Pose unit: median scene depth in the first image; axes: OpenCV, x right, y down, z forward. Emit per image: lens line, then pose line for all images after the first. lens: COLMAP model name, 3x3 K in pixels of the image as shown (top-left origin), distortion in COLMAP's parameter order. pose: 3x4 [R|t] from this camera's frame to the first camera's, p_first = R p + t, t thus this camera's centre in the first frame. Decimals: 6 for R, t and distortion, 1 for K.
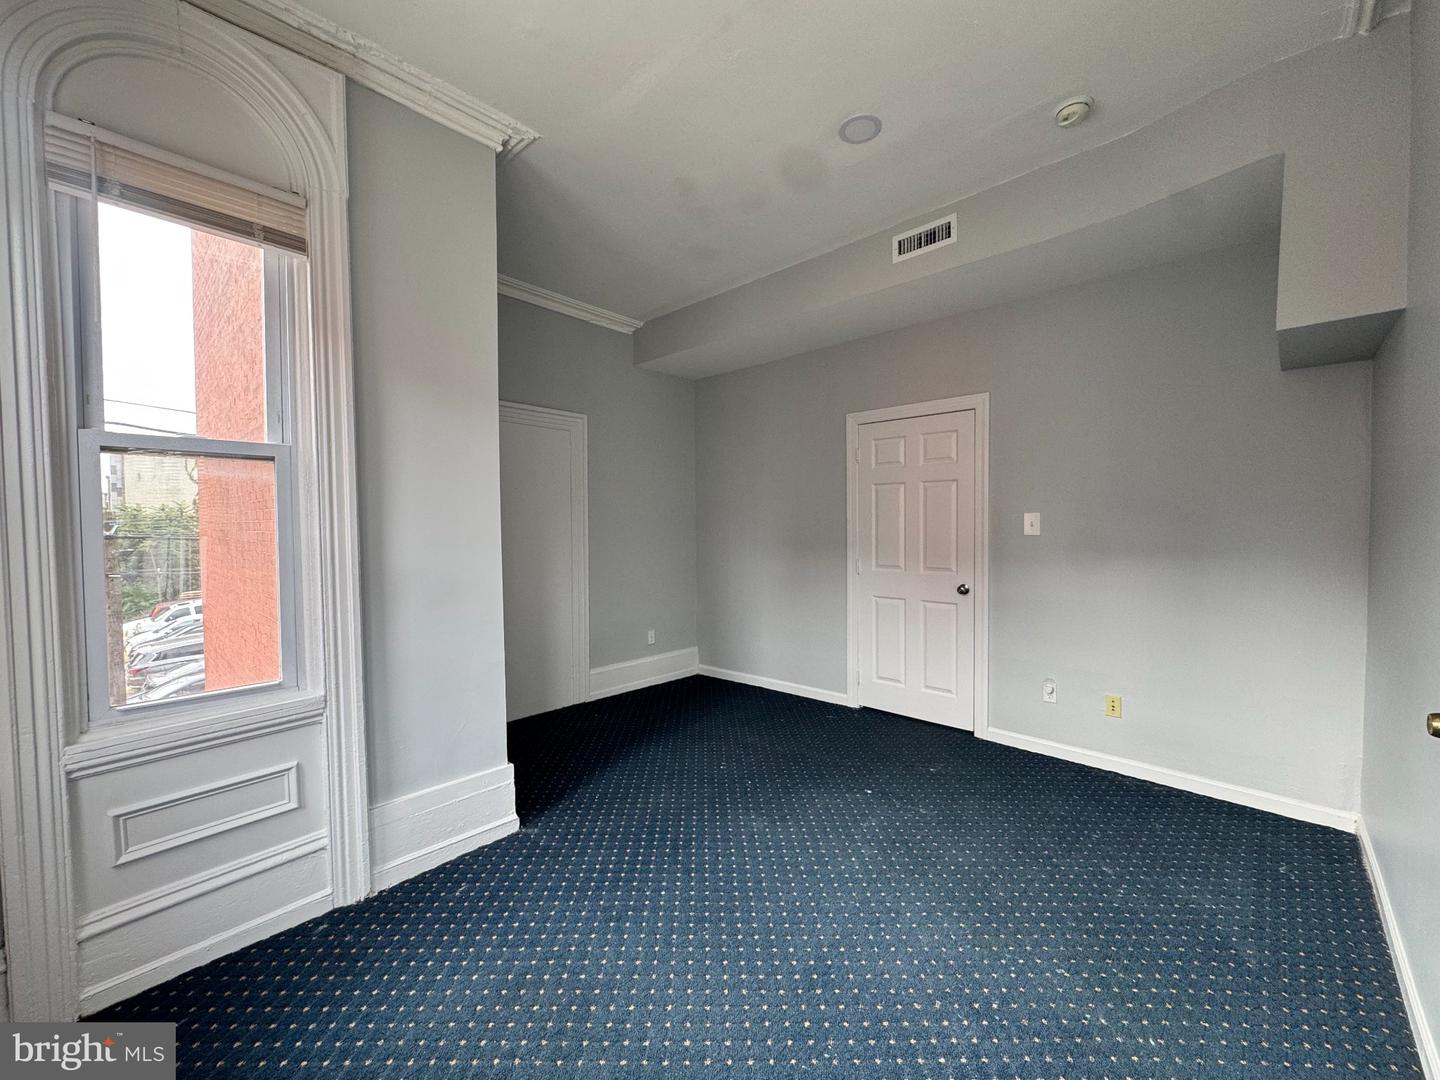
lens RADIAL K [[575.8, 0, 718.9], [0, 575.8, 537.9], [0, 0, 1]] dist [-0.003198, 0.000301]
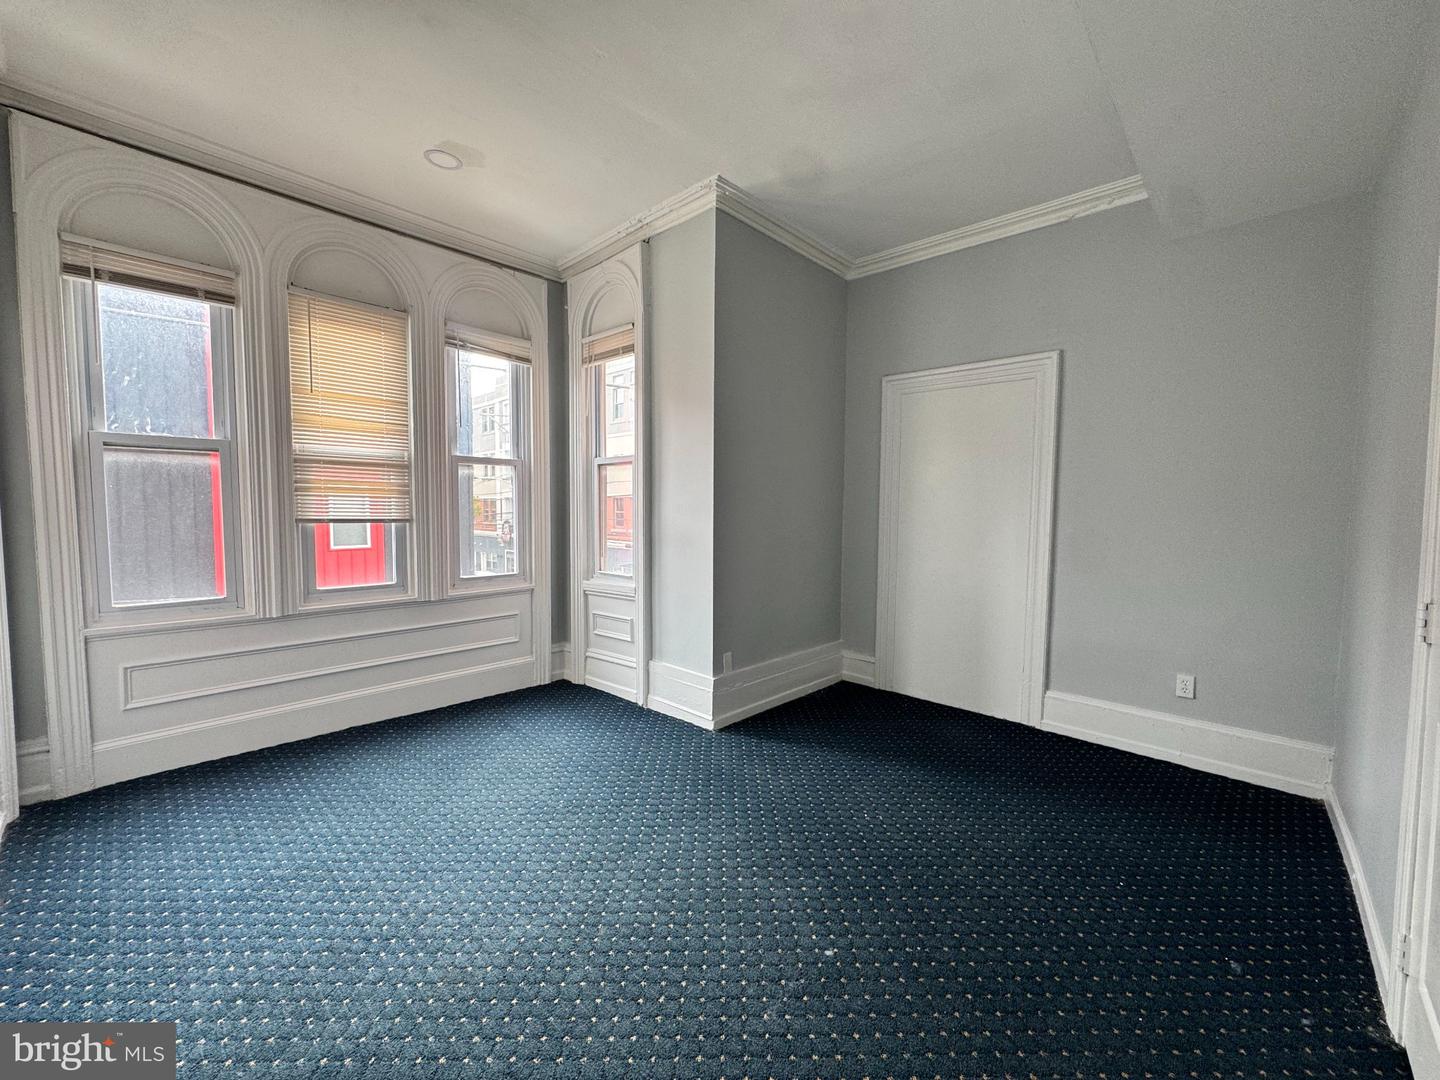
lens RADIAL K [[575.8, 0, 720.6], [0, 575.8, 540.9], [0, 0, 1]] dist [-0.003198, 0.000301]
pose [[0.003626, 0.067059, -0.997742, 0.682674], [-0.029336, 0.997327, 0.066925, -0.007191], [0.999563, 0.029027, 0.005584, 0.733740]]
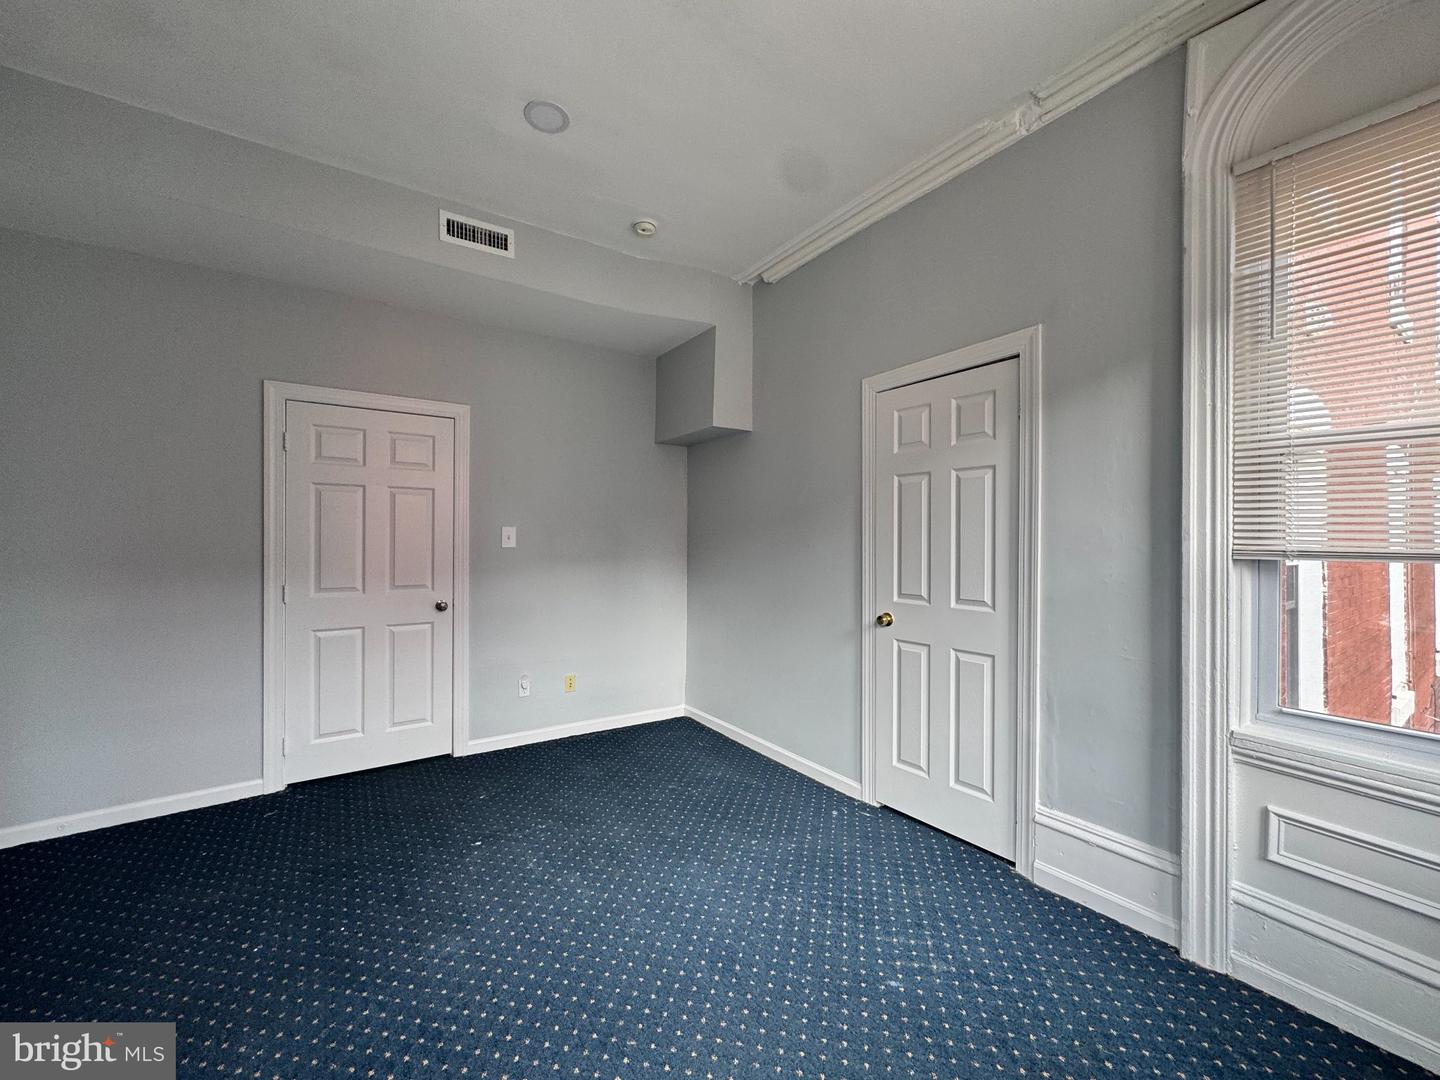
lens RADIAL K [[575.8, 0, 717.3], [0, 575.8, 538.8], [0, 0, 1]] dist [-0.003198, 0.000301]
pose [[0.212518, 0.005452, 0.977142, -0.434970], [0.017303, 0.999807, -0.009342, -0.004310], [-0.977004, 0.018893, 0.212383, 0.384185]]
